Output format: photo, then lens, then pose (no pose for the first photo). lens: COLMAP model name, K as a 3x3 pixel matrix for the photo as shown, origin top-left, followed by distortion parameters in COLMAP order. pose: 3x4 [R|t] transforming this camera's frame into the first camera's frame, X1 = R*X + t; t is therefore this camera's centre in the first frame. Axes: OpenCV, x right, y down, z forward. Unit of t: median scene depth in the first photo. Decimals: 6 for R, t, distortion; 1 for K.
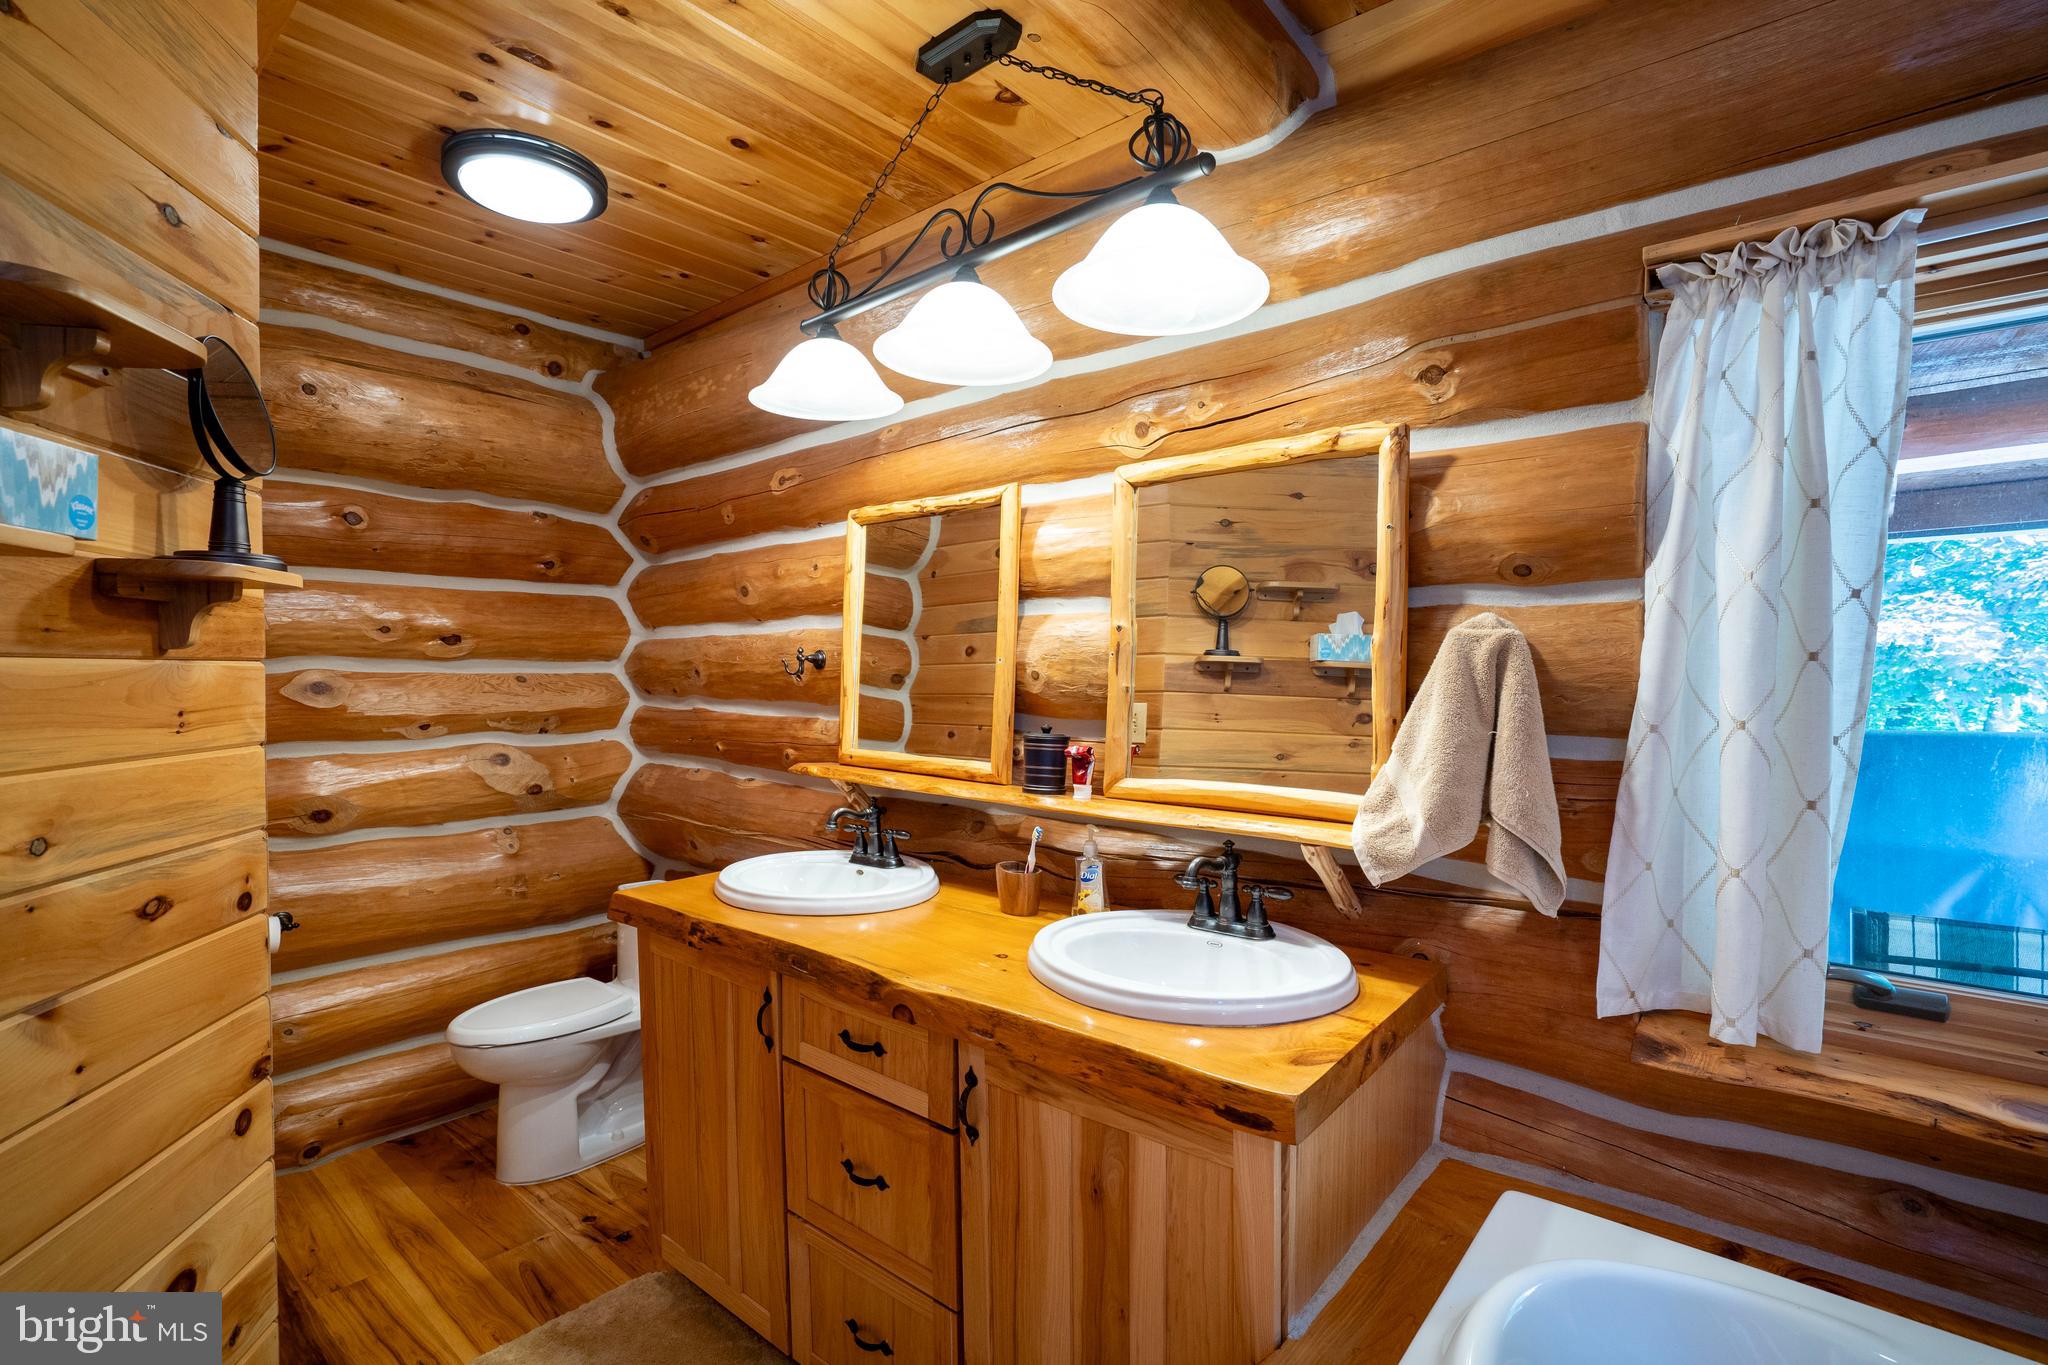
lens RADIAL K [[946.2, 0, 1029.2], [0, 946.2, 688.3], [0, 0, 1]] dist [-0.056682, 0.019337]
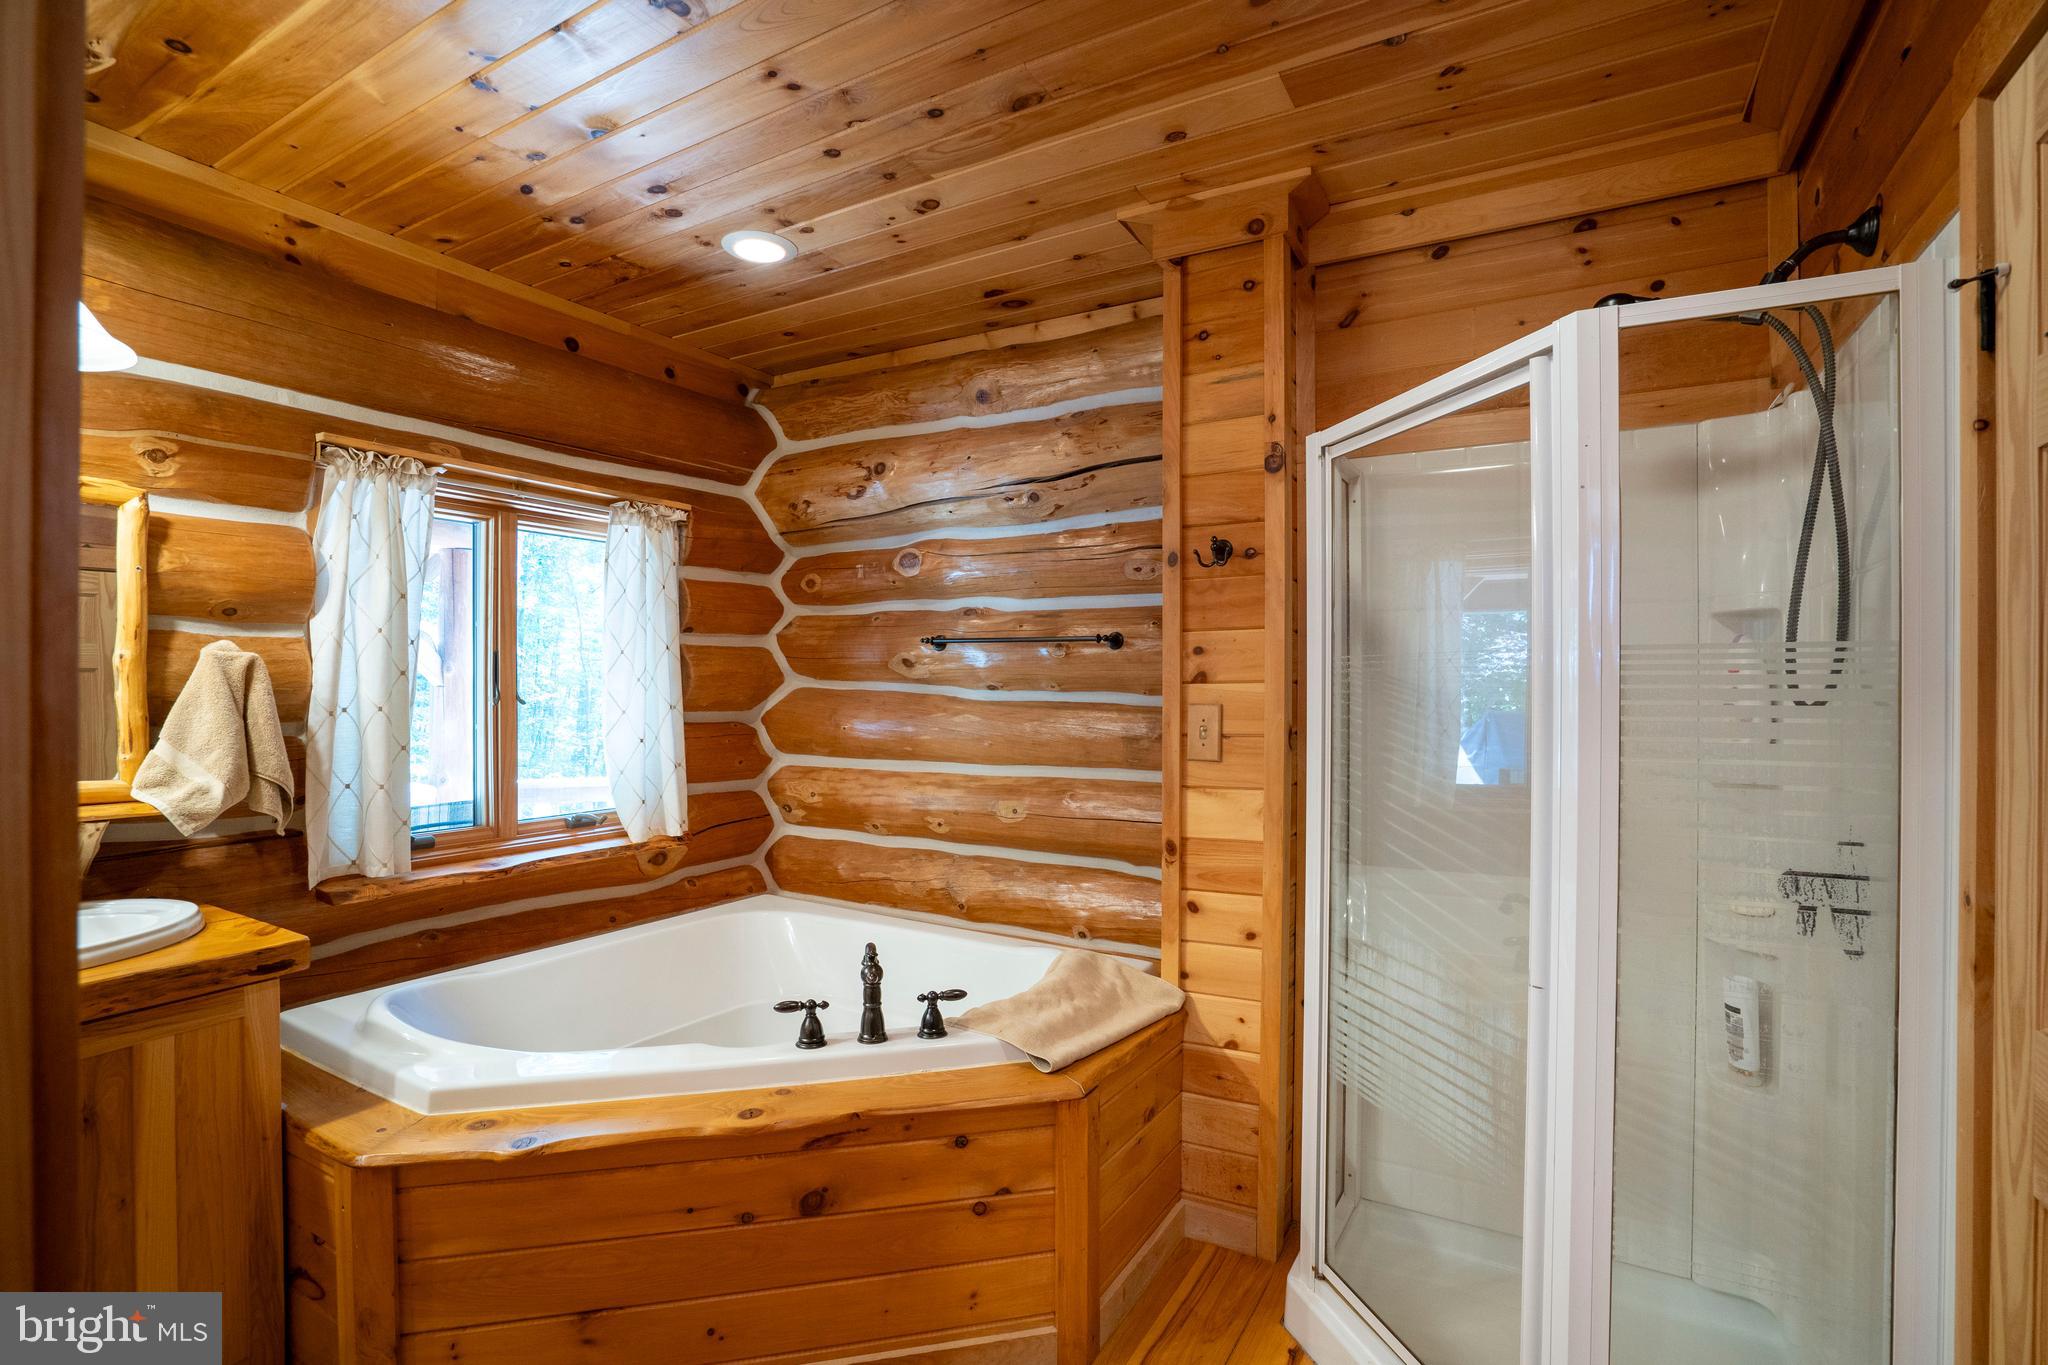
lens RADIAL K [[946.2, 0, 1029.8], [0, 946.2, 682.4], [0, 0, 1]] dist [-0.056682, 0.019337]
pose [[-0.176791, -0.001754, 0.984247, -0.866824], [0.012956, 0.999908, 0.004110, -0.003402], [-0.984163, 0.013478, -0.176752, 0.011315]]
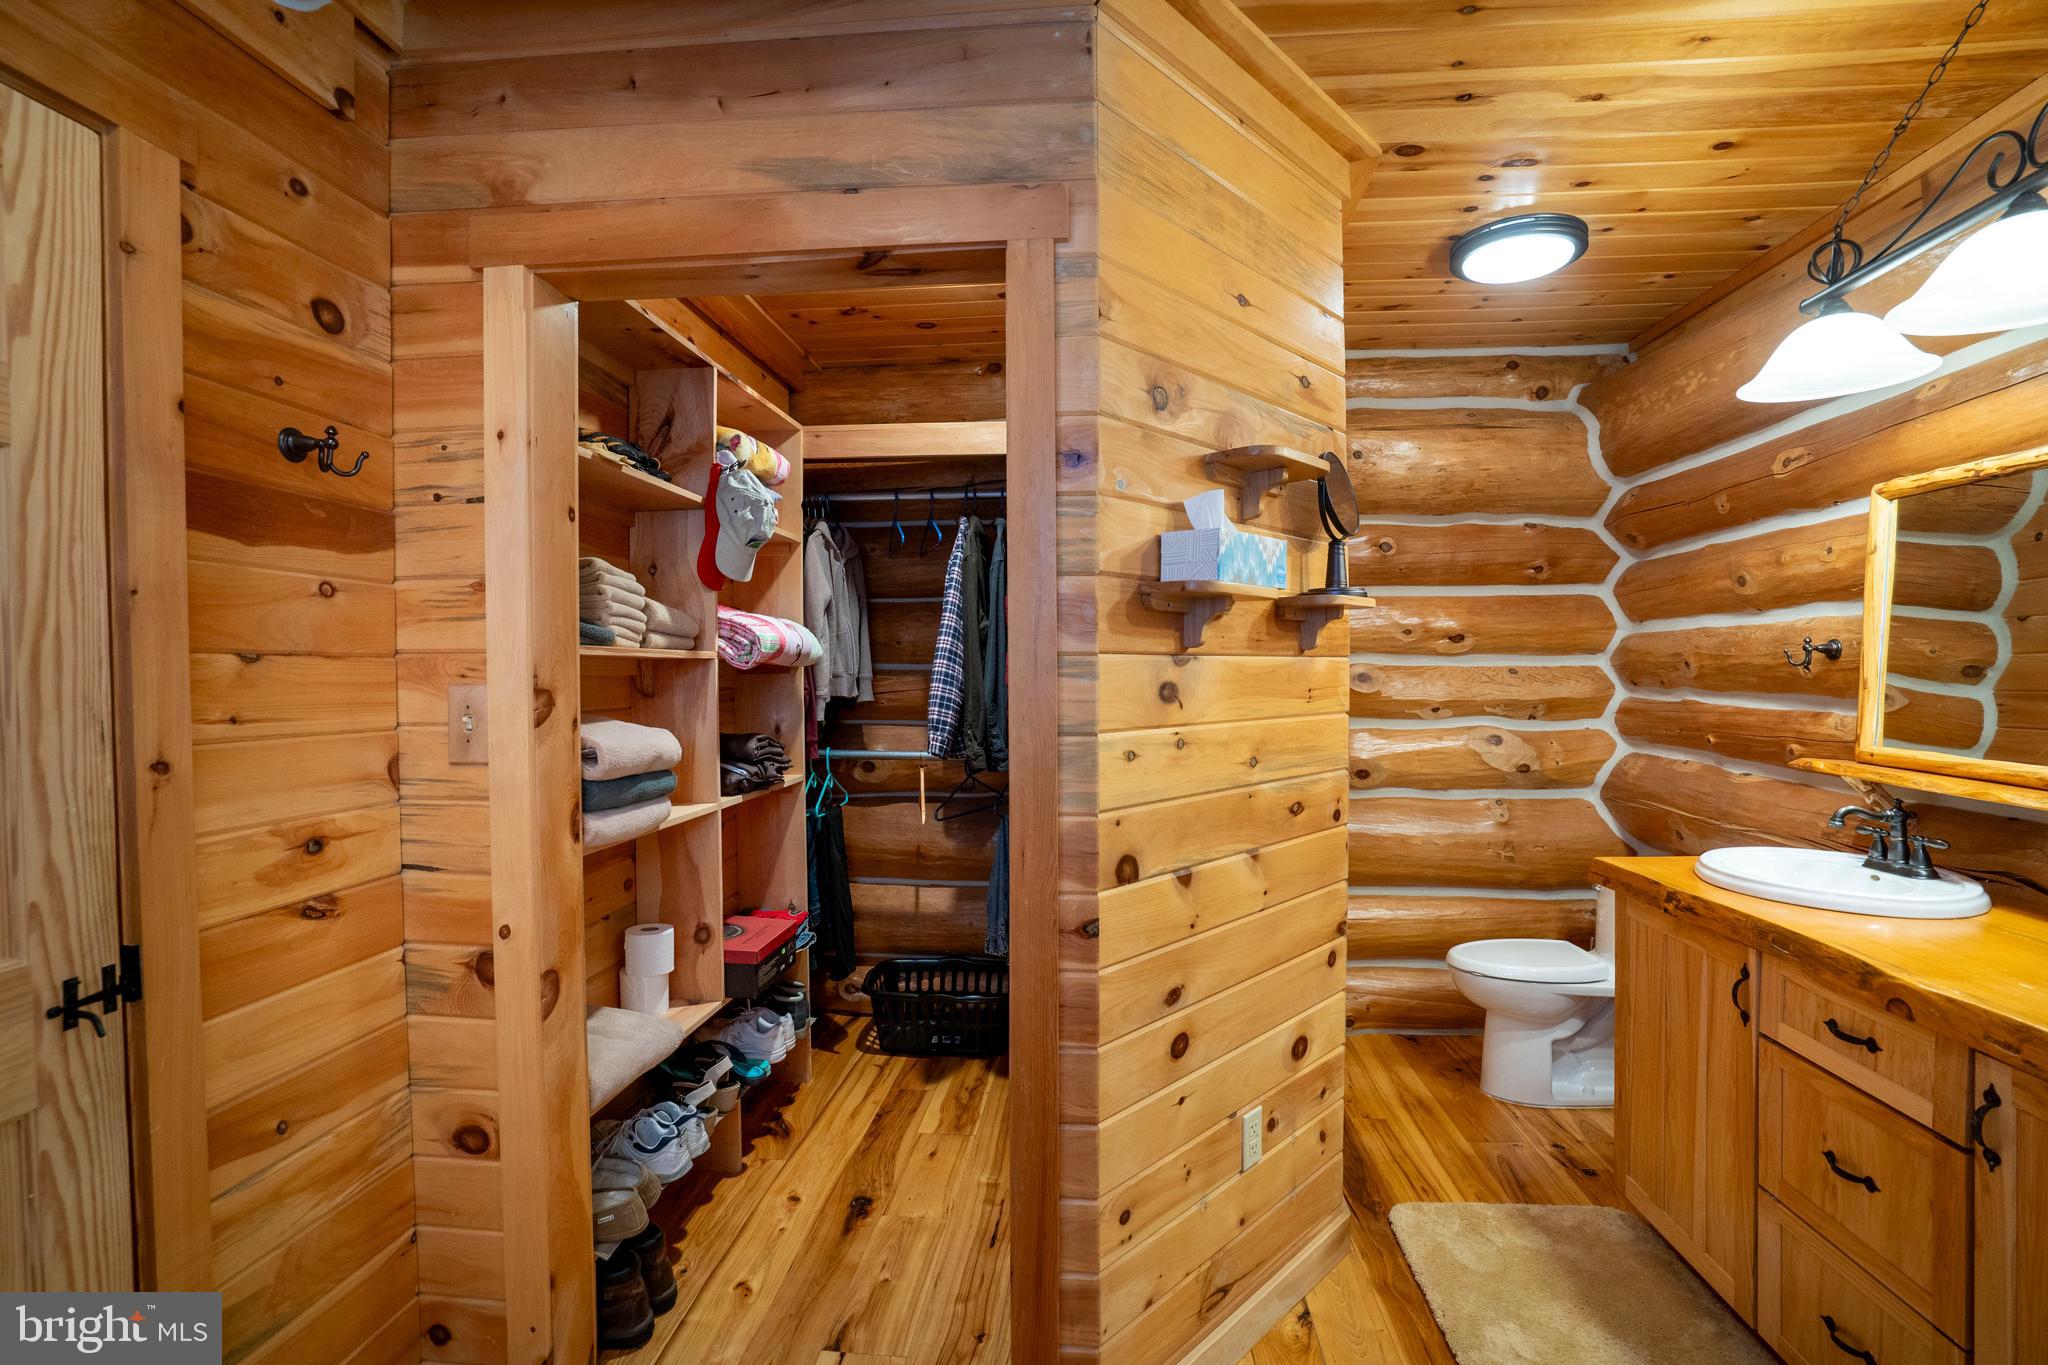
lens RADIAL K [[946.2, 0, 1026.7], [0, 946.2, 687.3], [0, 0, 1]] dist [-0.056682, 0.019337]
pose [[0.564241, 0.012057, -0.825522, 0.102097], [-0.008704, 0.999925, 0.008655, 0.008230], [0.825564, 0.002302, 0.564303, -0.224240]]
